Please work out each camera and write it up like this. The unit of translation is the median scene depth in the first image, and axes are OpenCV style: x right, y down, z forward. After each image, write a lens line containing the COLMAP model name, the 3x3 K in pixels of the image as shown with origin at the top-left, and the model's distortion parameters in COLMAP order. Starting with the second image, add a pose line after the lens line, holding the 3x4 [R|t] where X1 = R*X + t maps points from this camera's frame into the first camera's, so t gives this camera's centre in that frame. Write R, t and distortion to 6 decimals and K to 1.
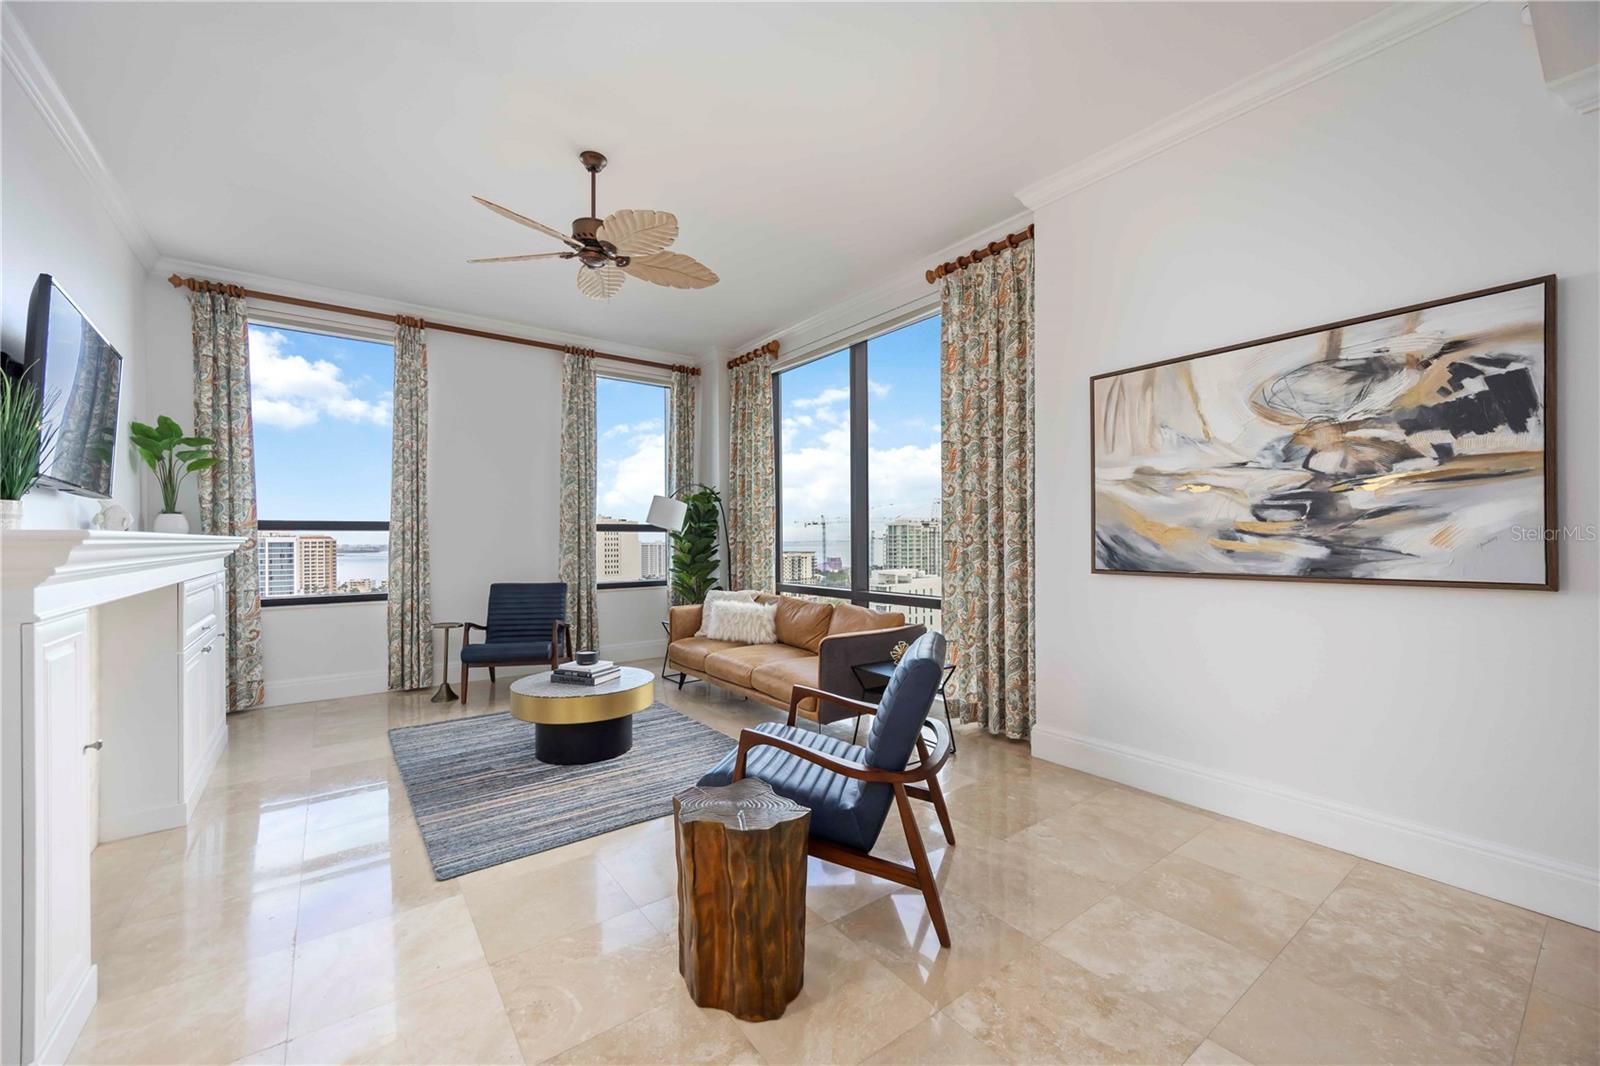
lens RADIAL K [[629.4, 0, 800.8], [0, 629.4, 537.9], [0, 0, 1]] dist [0.002960, -0.000101]
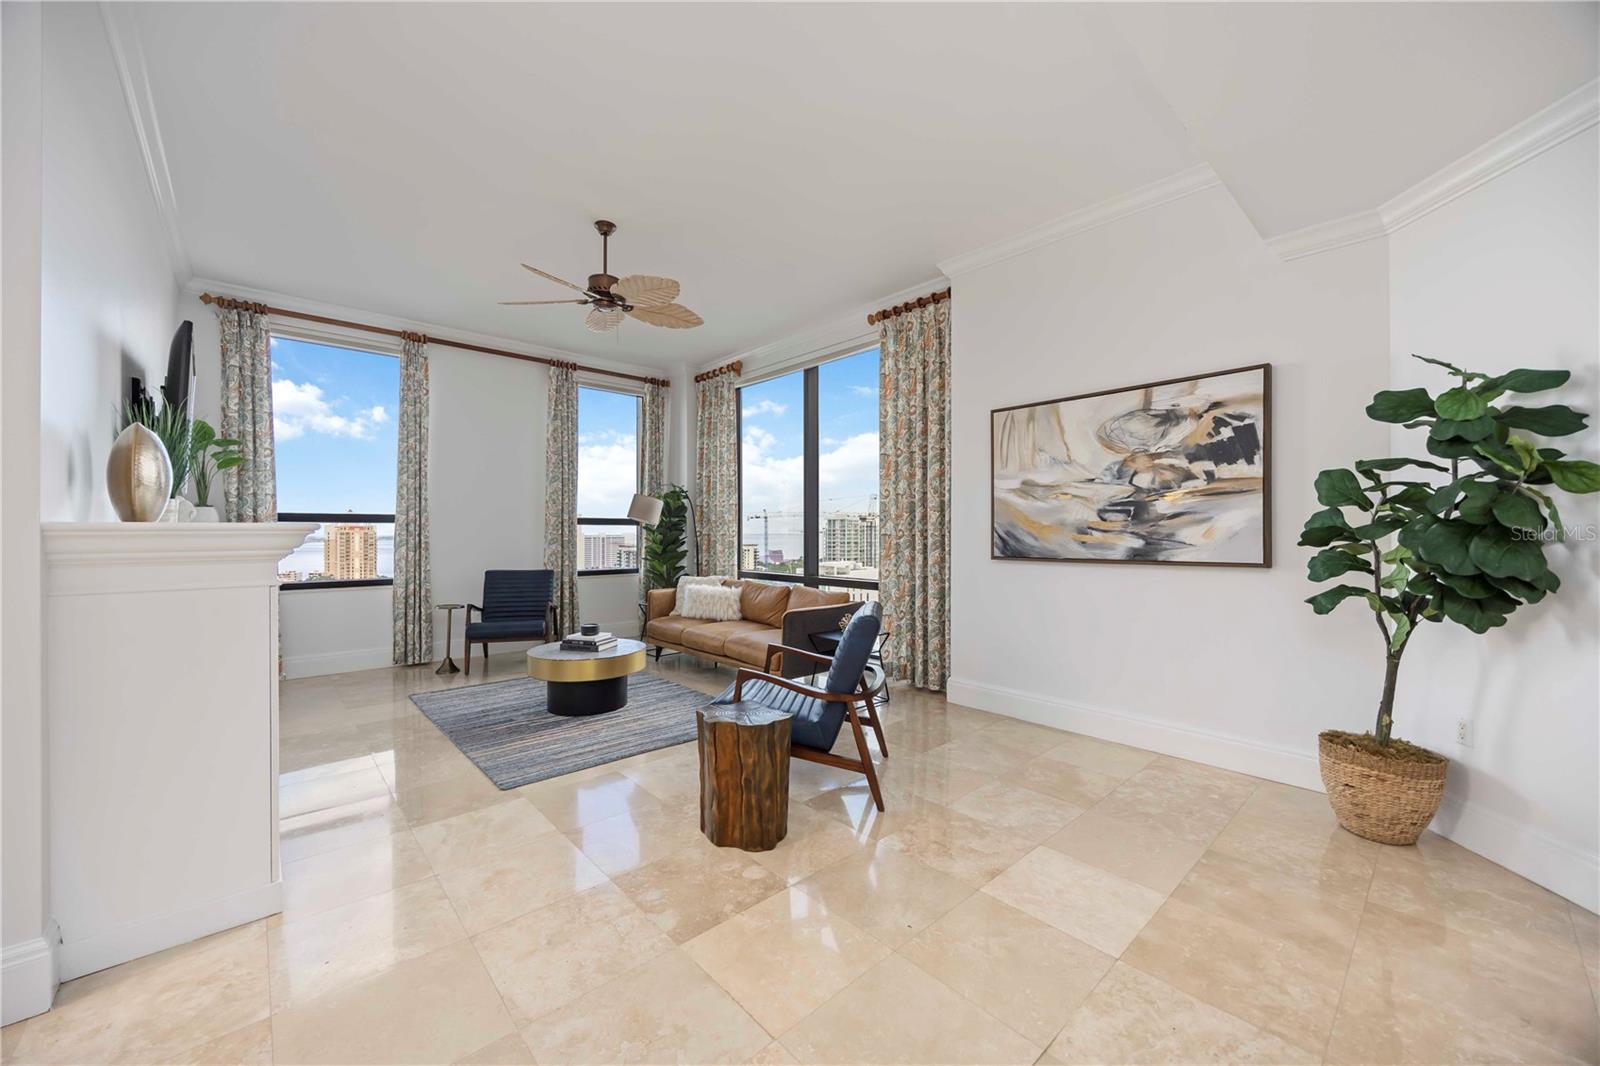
lens RADIAL K [[607.3, 0, 806.6], [0, 607.3, 531.9], [0, 0, 1]] dist [-0.010786, 0.000063]
pose [[0.994731, 0.004811, 0.102406, -0.043383], [-0.004918, 0.999988, 0.000791, -0.000007], [-0.102401, -0.001291, 0.994742, -0.184143]]
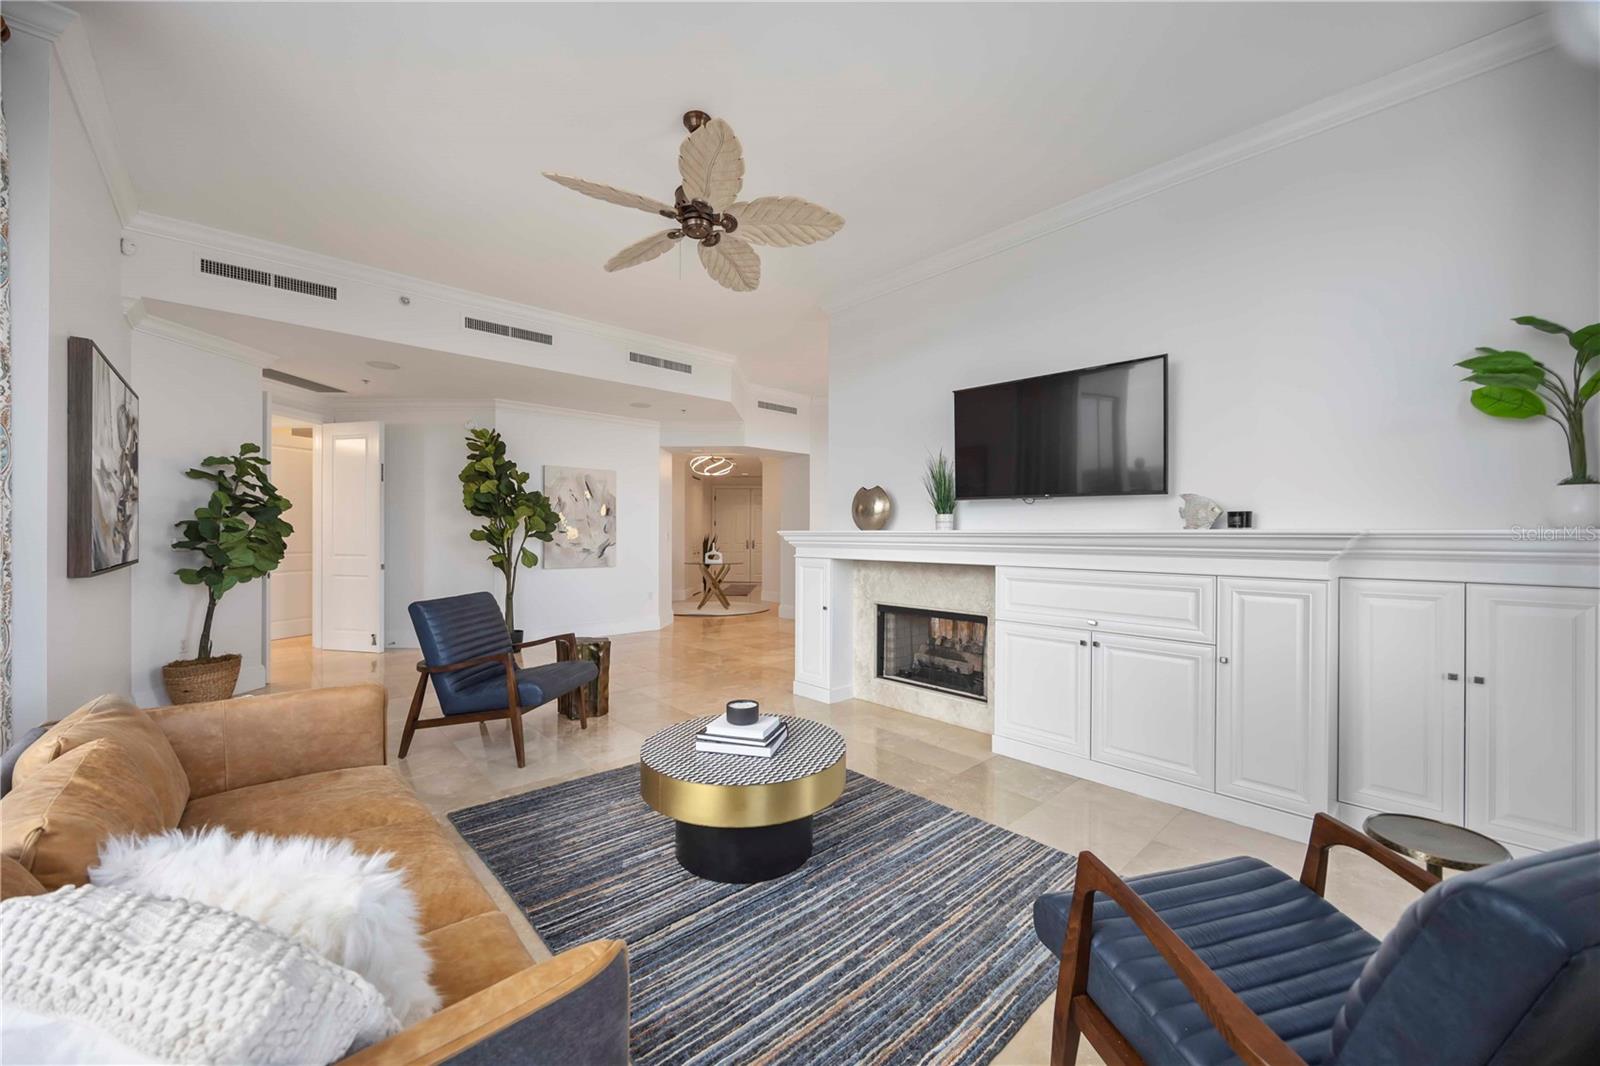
lens RADIAL K [[607.5, 0, 796.9], [0, 607.5, 533.0], [0, 0, 1]] dist [-0.001566, -0.000196]
pose [[-0.995874, 0.003413, -0.090680, -0.321521], [0.003594, 0.999992, -0.001828, 0.002634], [0.090673, -0.002146, -0.995878, 1.549487]]
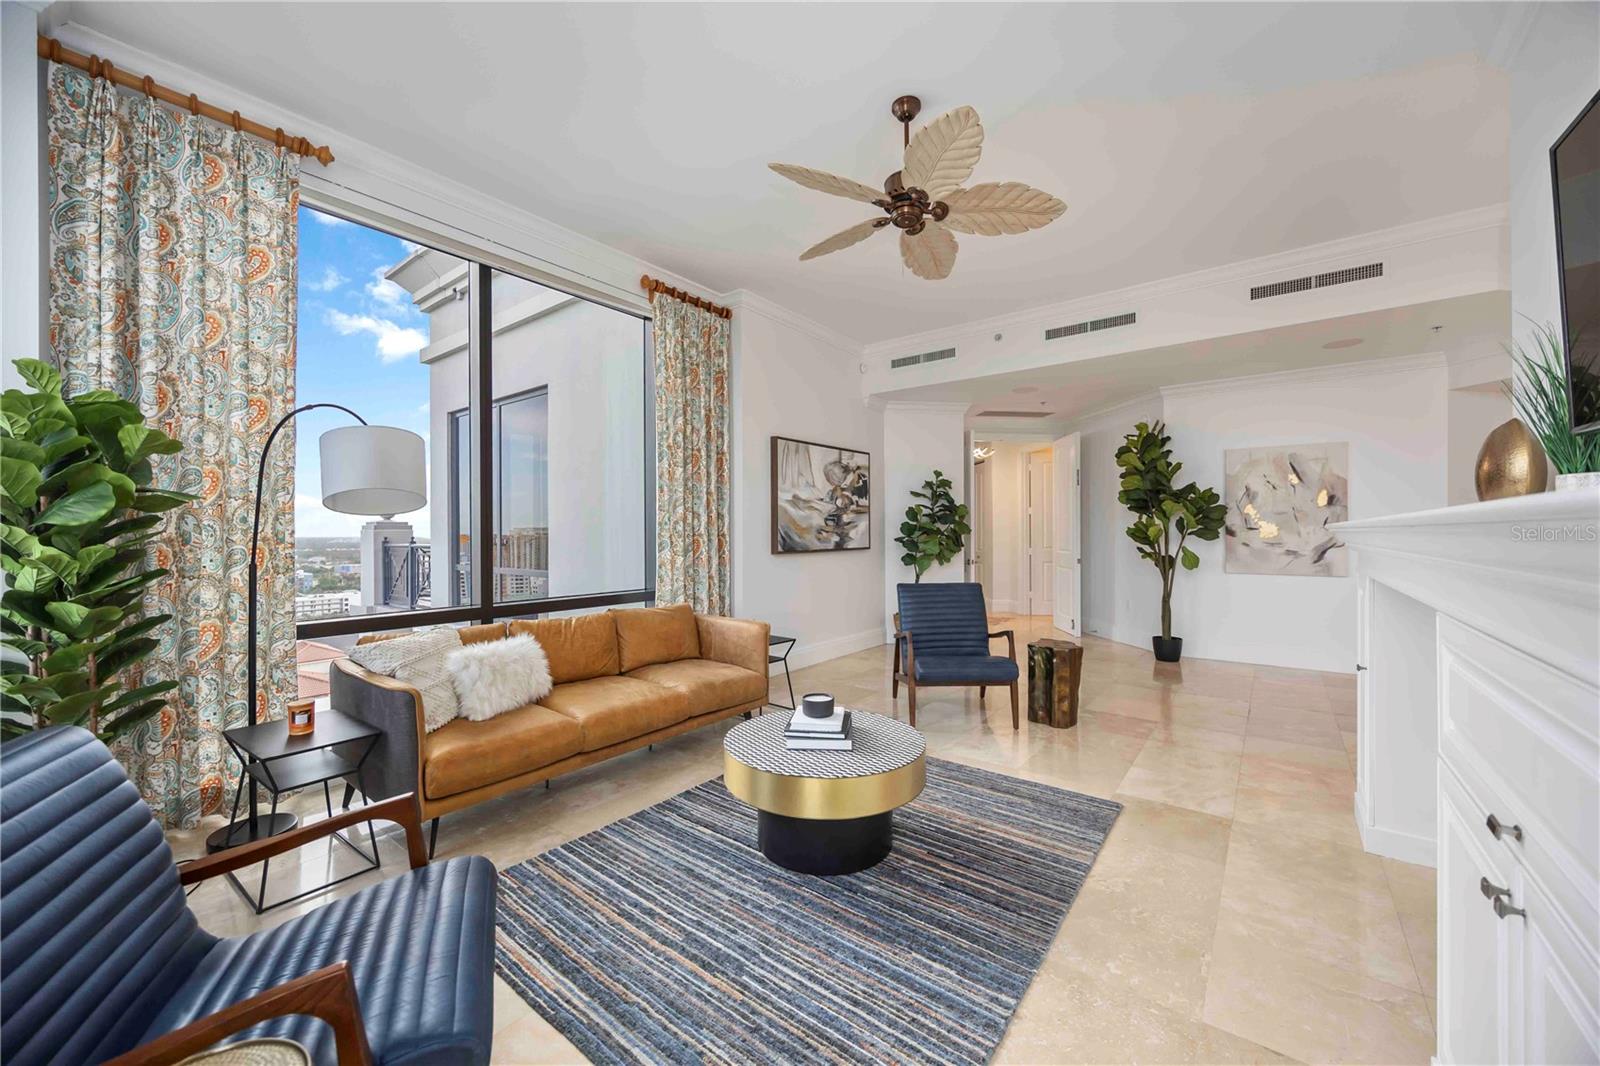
lens RADIAL K [[607.5, 0, 796.9], [0, 607.5, 533.0], [0, 0, 1]] dist [-0.001566, -0.000196]
pose [[-0.253858, 0.005123, 0.967228, -0.914498], [0.003483, 0.999984, -0.004382, 0.006534], [-0.967235, 0.002257, -0.253872, 1.121592]]
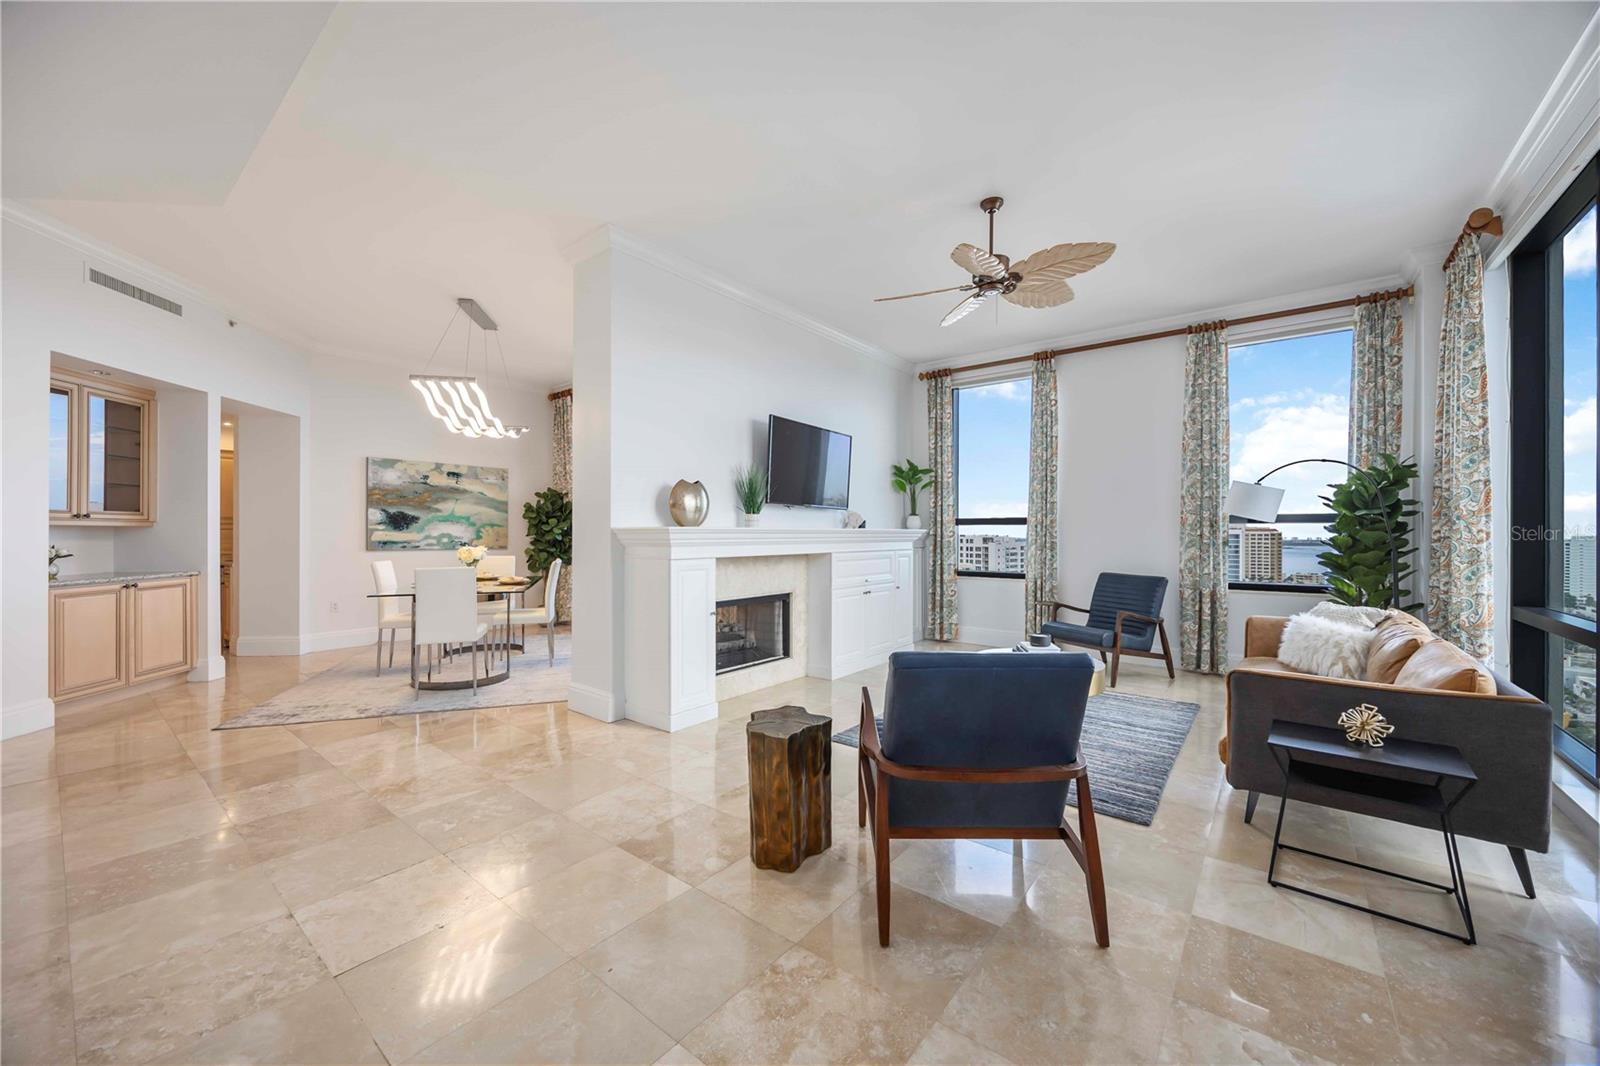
lens RADIAL K [[607.5, 0, 796.9], [0, 607.5, 533.0], [0, 0, 1]] dist [-0.001566, -0.000196]
pose [[0.245691, 0.006477, -0.969327, 0.544353], [-0.002204, 0.999979, 0.006124, -0.001232], [0.969346, 0.000632, 0.245700, 0.311841]]
